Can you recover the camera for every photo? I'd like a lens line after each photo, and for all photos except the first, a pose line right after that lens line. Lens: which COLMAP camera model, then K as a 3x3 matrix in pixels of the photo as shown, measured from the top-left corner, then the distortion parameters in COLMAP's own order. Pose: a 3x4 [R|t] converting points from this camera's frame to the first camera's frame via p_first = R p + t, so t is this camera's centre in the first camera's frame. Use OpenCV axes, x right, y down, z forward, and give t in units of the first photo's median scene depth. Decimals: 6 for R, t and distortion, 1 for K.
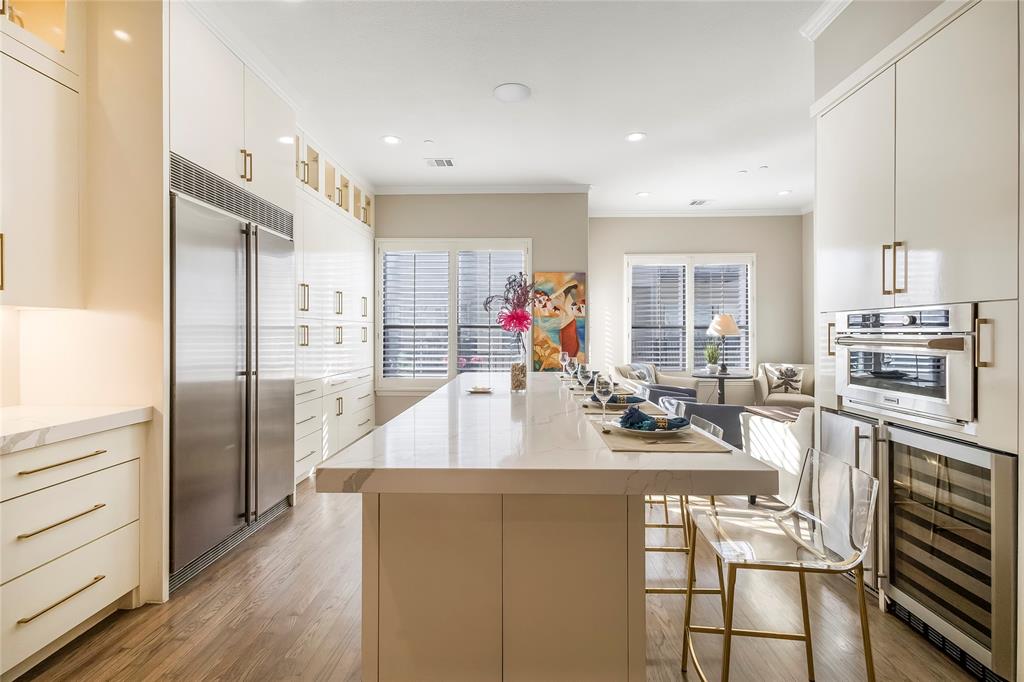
lens RADIAL K [[477.0, 0, 513.9], [0, 477.0, 332.0], [0, 0, 1]] dist [0.010168, -0.000727]
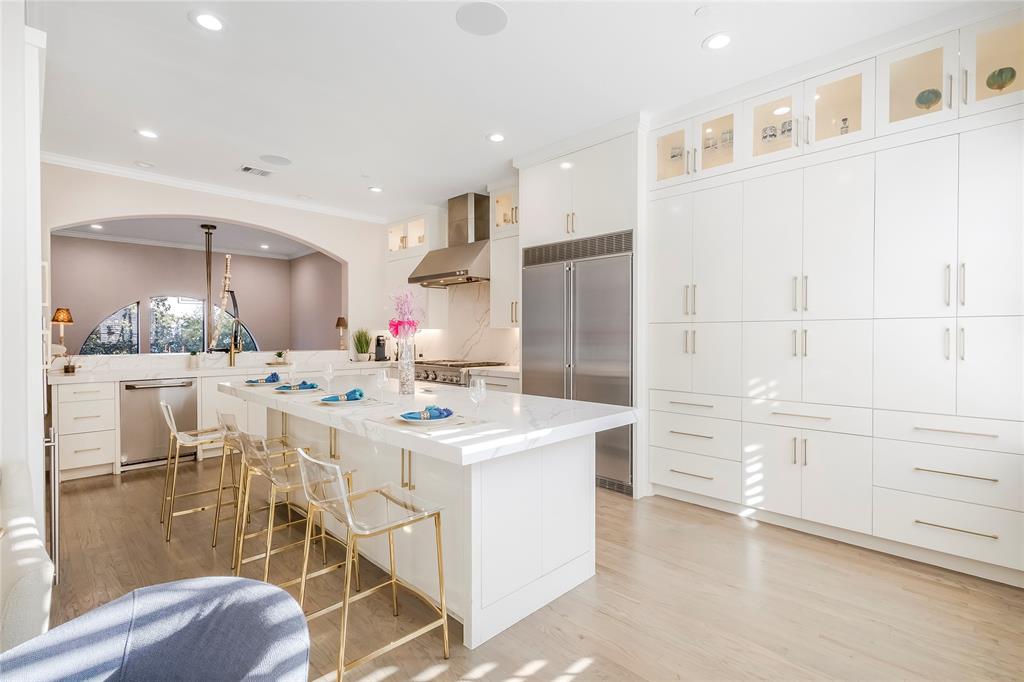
lens RADIAL K [[477.0, 0, 508.0], [0, 477.0, 341.7], [0, 0, 1]] dist [0.010168, -0.000727]
pose [[-0.696431, 0.013633, -0.717494, 0.322733], [0.004539, 0.999883, 0.014593, -0.003892], [0.717610, 0.006906, -0.696411, 0.966766]]
